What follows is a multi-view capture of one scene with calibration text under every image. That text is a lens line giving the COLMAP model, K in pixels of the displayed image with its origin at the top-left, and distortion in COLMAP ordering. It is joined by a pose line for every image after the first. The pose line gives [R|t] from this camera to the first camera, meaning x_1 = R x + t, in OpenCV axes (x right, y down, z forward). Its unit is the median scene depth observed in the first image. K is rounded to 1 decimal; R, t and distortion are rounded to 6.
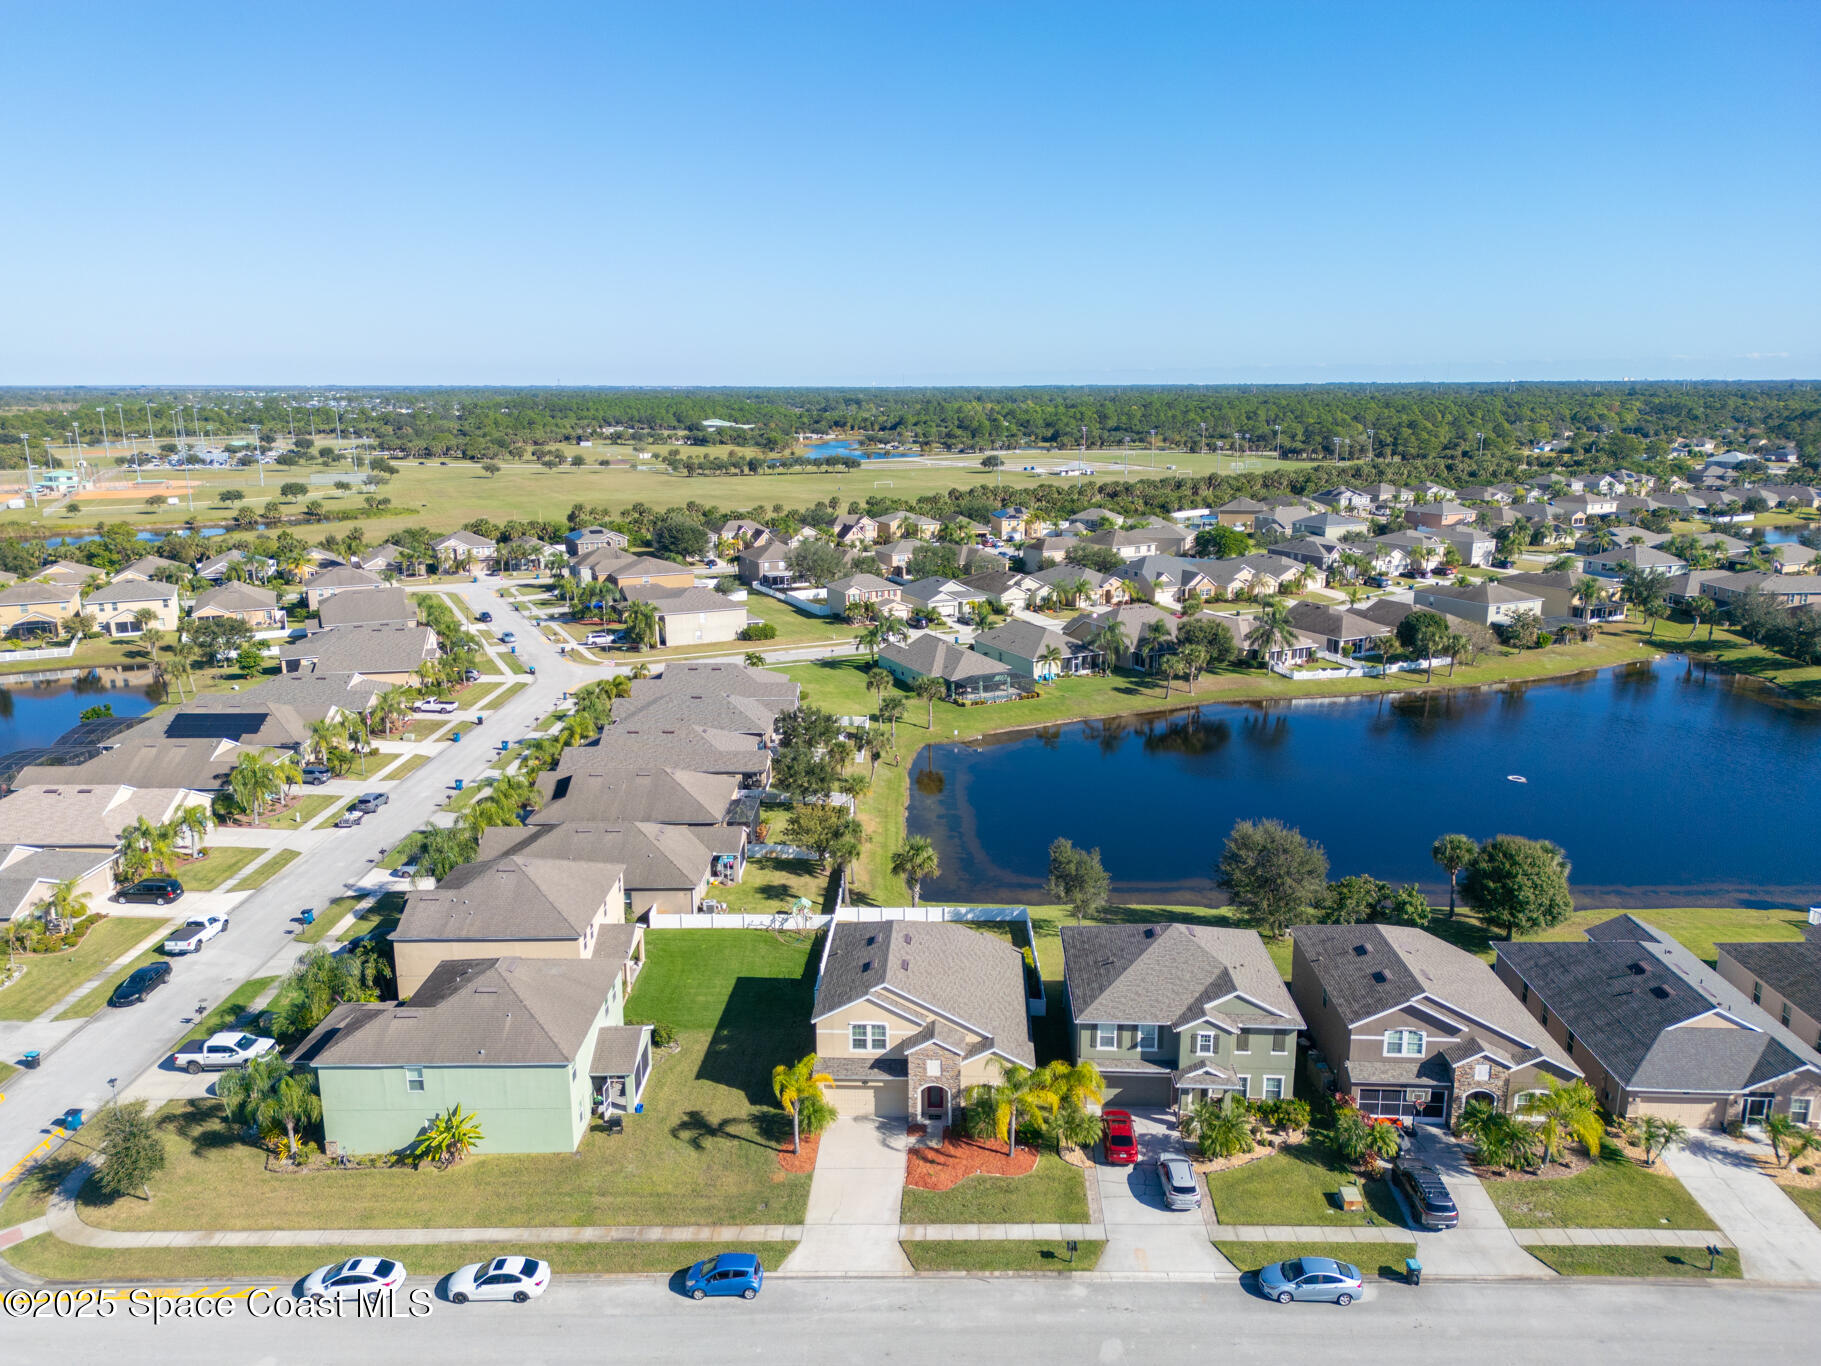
lens RADIAL K [[1267.3, 0, 913.1], [0, 1267.3, 675.6], [0, 0, 1]] dist [0.079328, -0.079794]
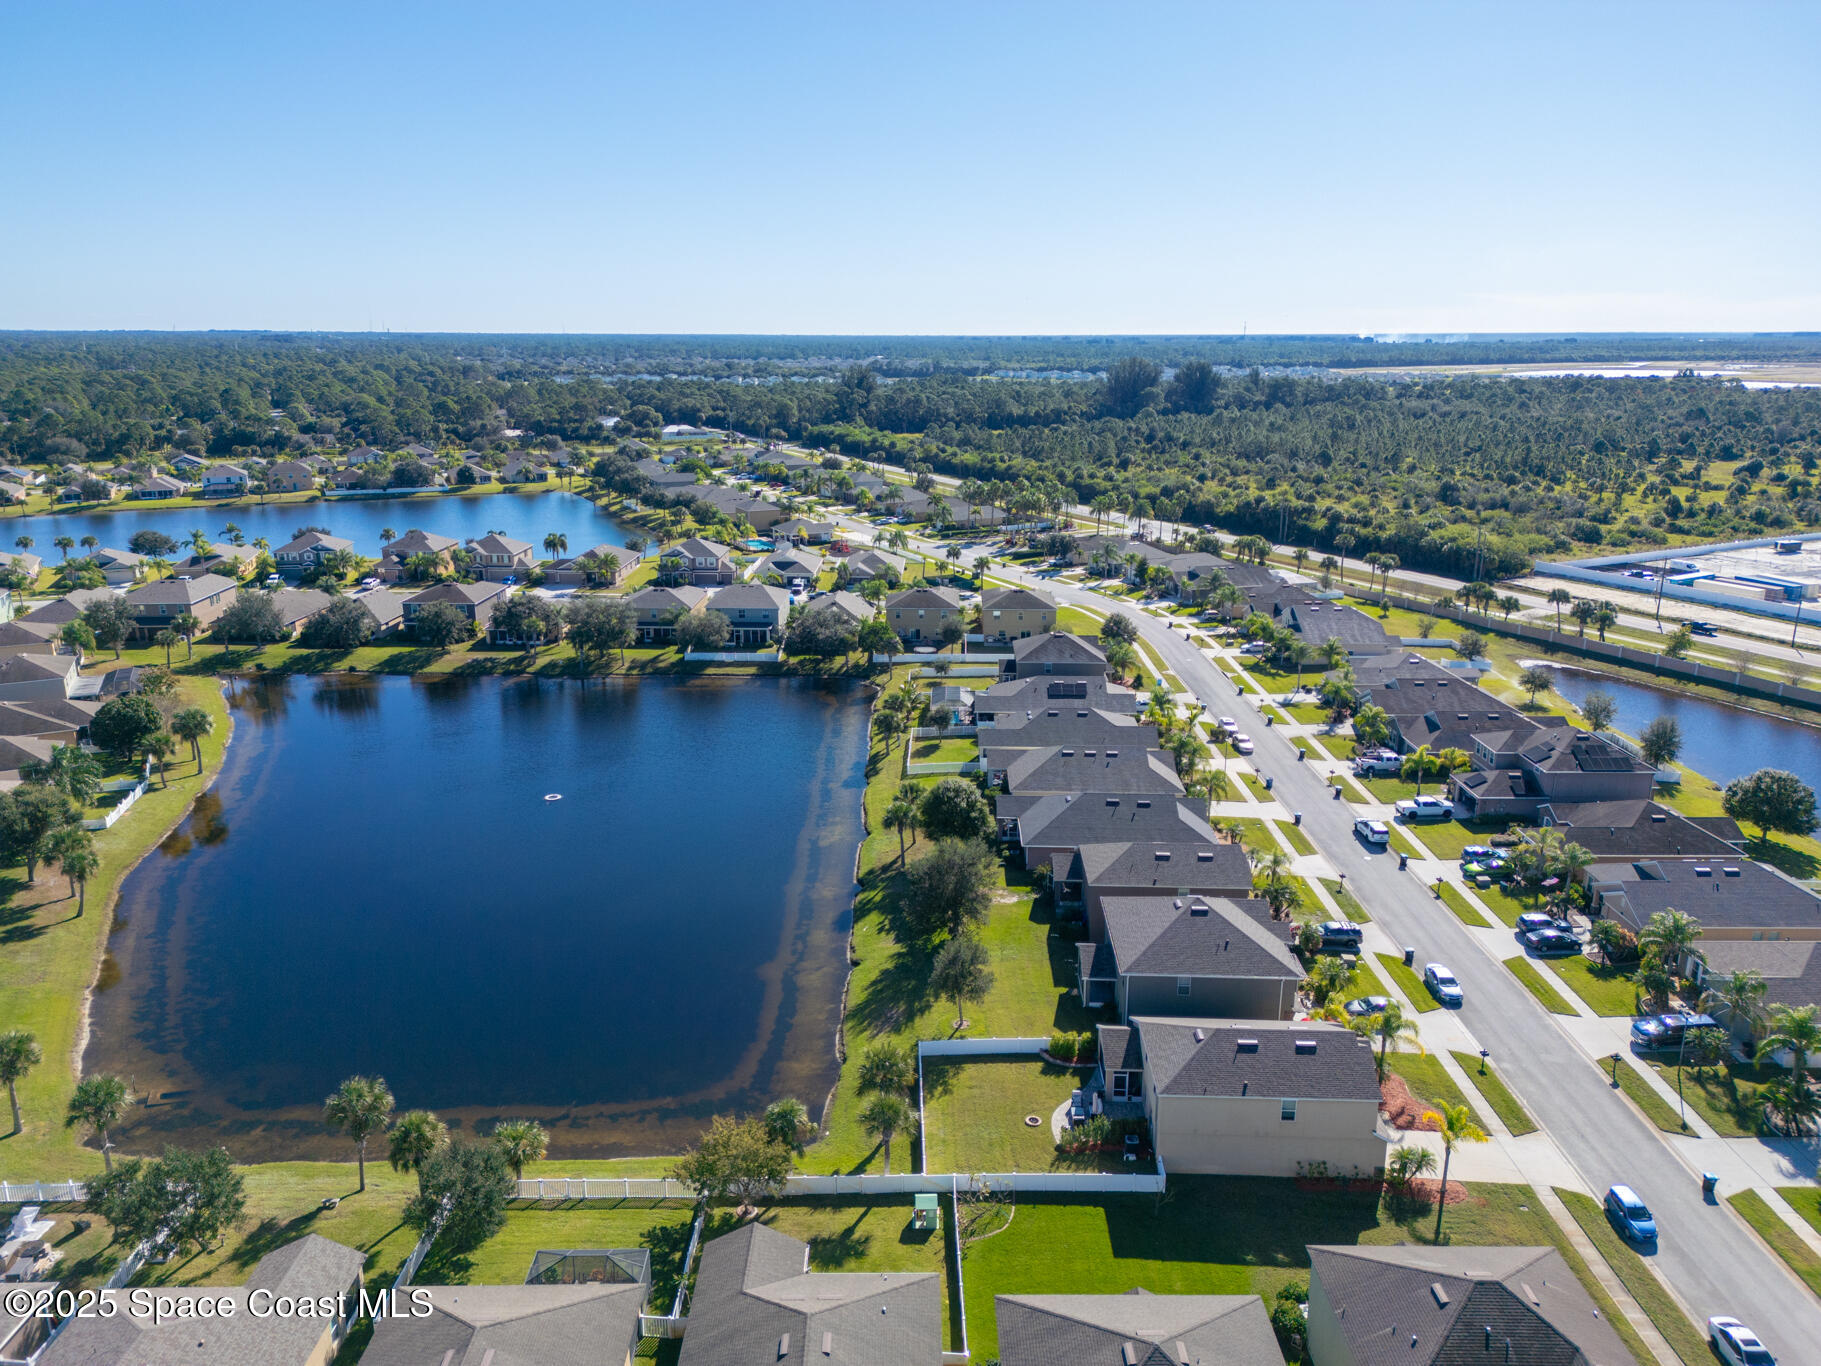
lens RADIAL K [[1267.3, 0, 913.1], [0, 1267.3, 675.6], [0, 0, 1]] dist [0.079328, -0.079794]
pose [[-0.025336, -0.273964, 0.961406, -0.983692], [0.236995, 0.932653, 0.272015, -0.448440], [-0.971180, 0.234741, 0.041298, 1.216139]]
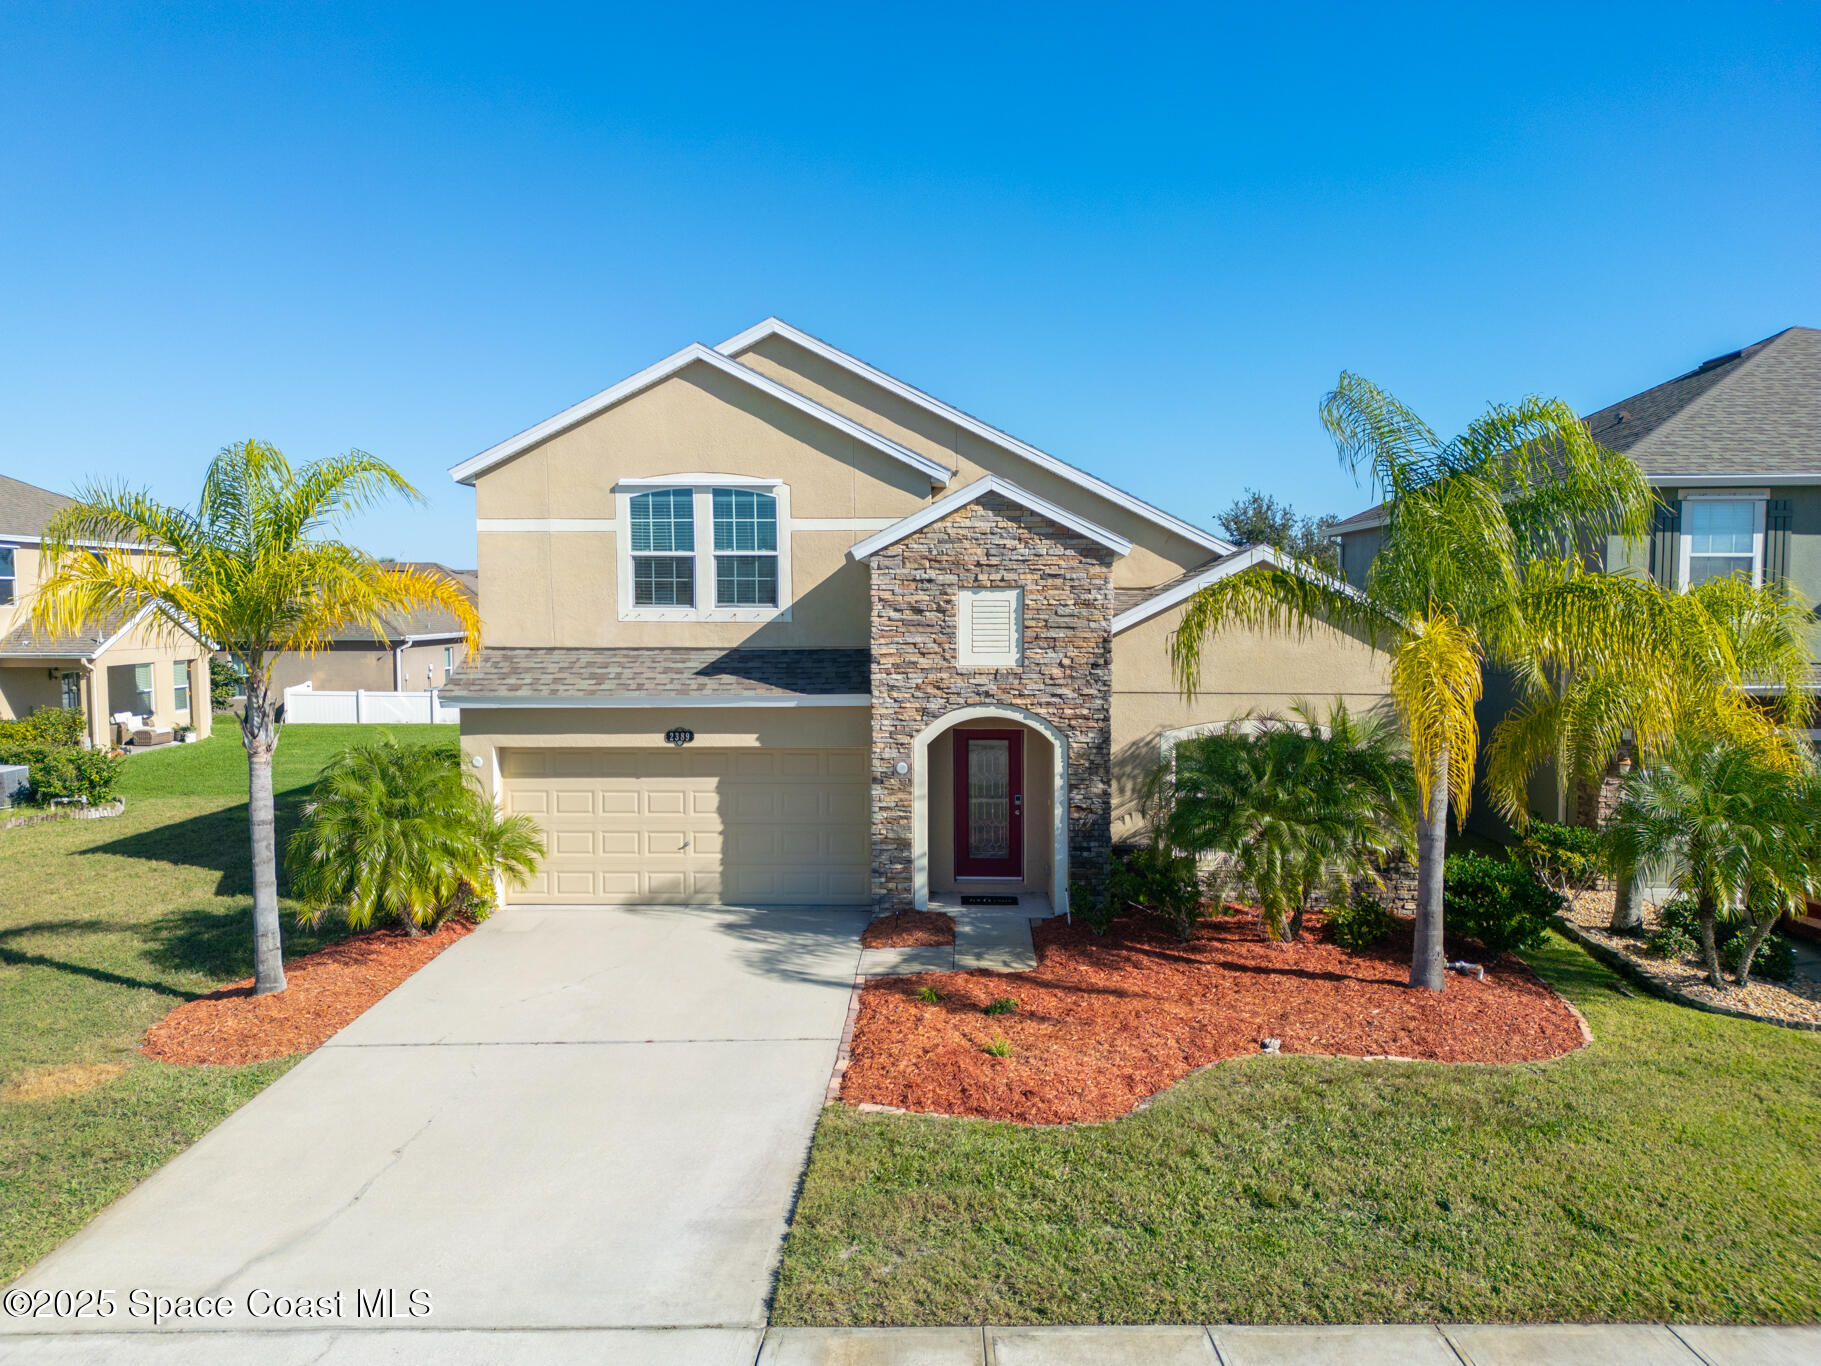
lens RADIAL K [[1265.8, 0, 910.5], [0, 1265.8, 683.0], [0, 0, 1]] dist [0.103176, -0.123496]
pose [[0.999990, -0.000105, 0.004517, 0.002132], [0.000820, 0.987328, -0.158688, 0.333332], [-0.004443, 0.158690, 0.987318, 0.750285]]
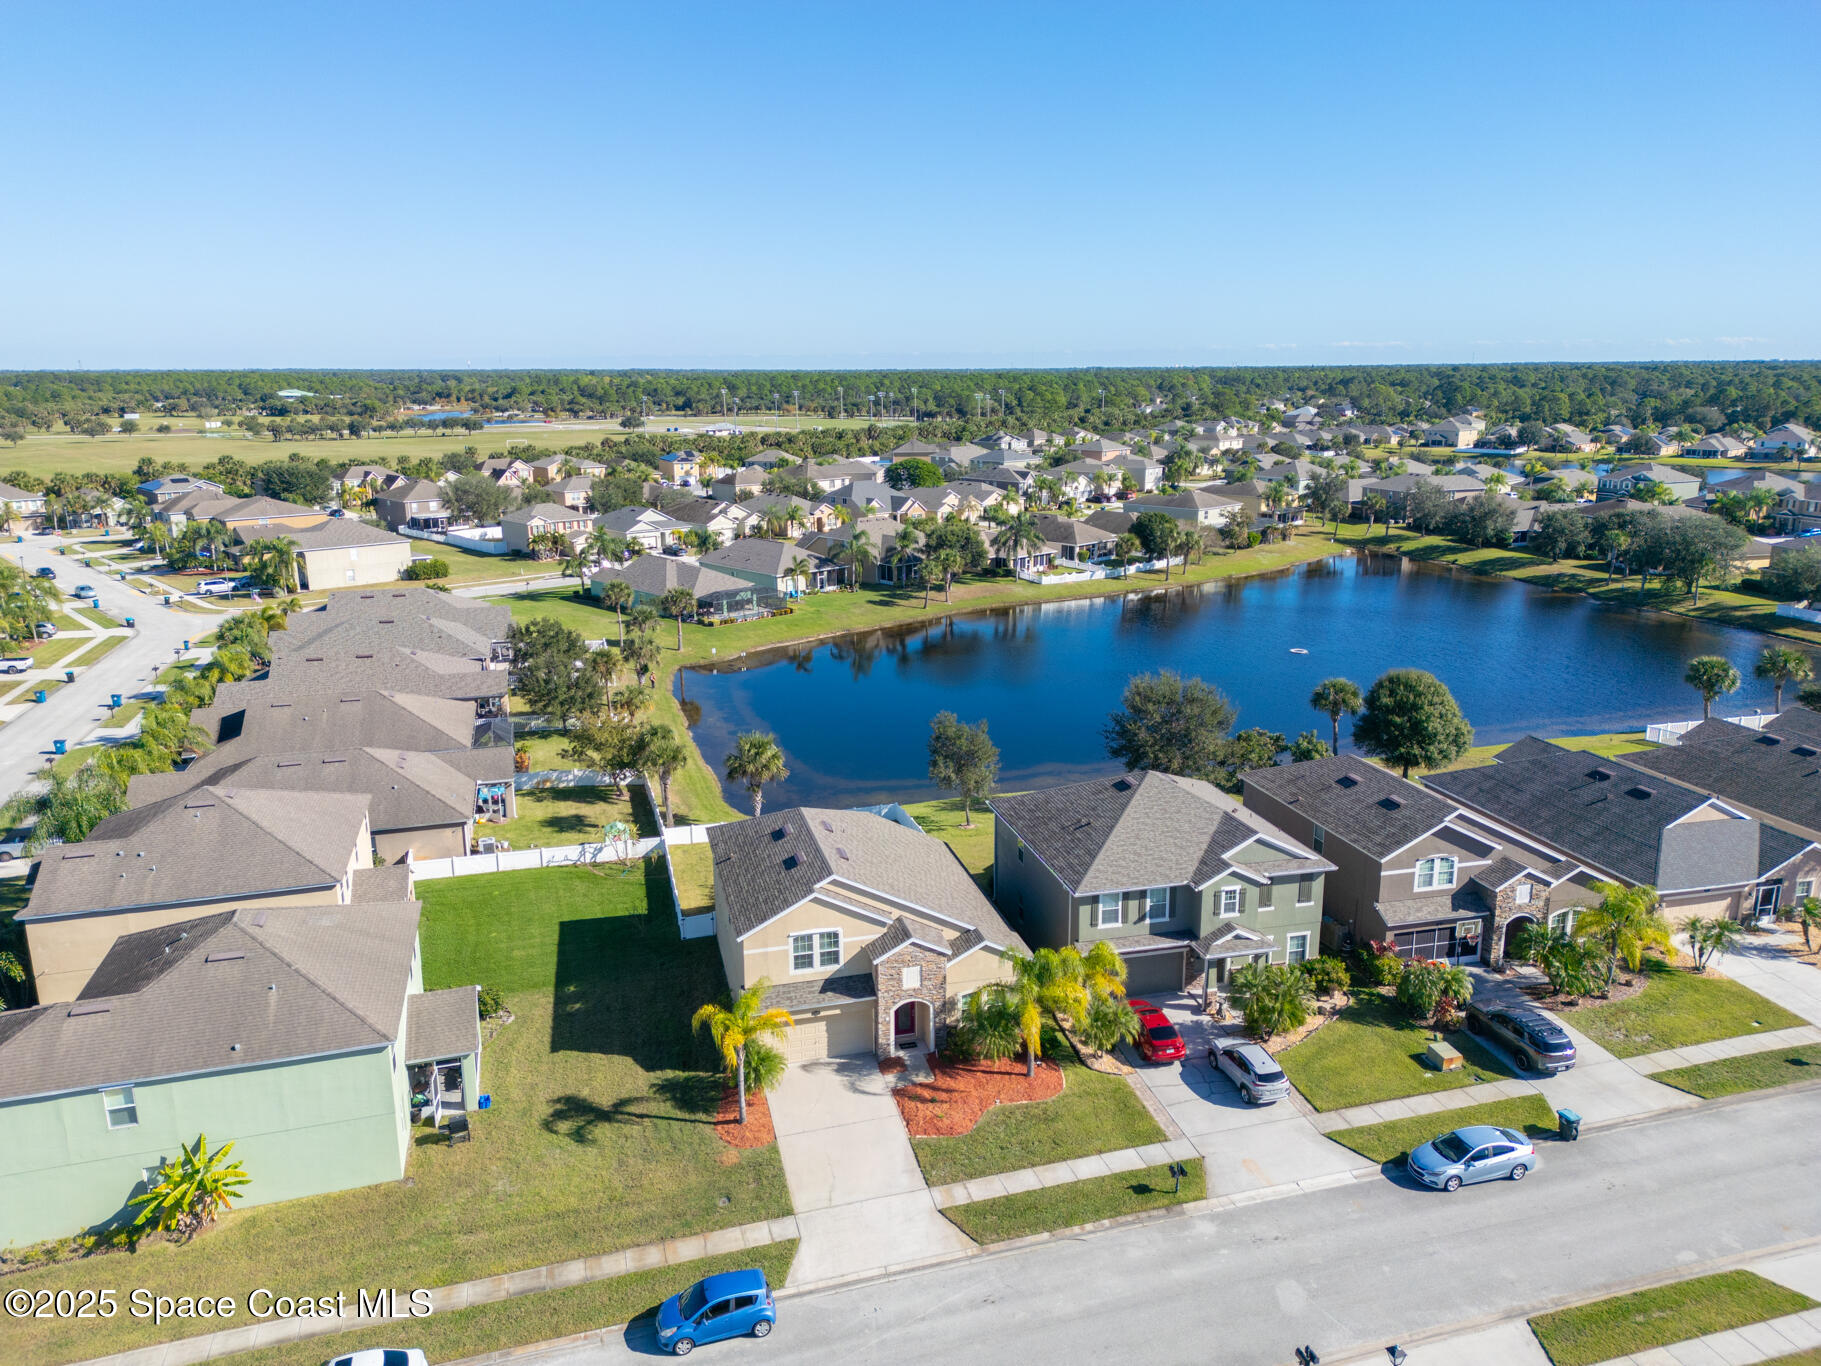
lens RADIAL K [[1267.3, 0, 913.1], [0, 1267.3, 675.6], [0, 0, 1]] dist [0.079328, -0.079794]
pose [[0.956276, -0.070105, 0.283940, -0.171406], [0.067154, 0.997540, 0.020124, 0.111885], [-0.284653, -0.000176, 0.958631, 0.277548]]
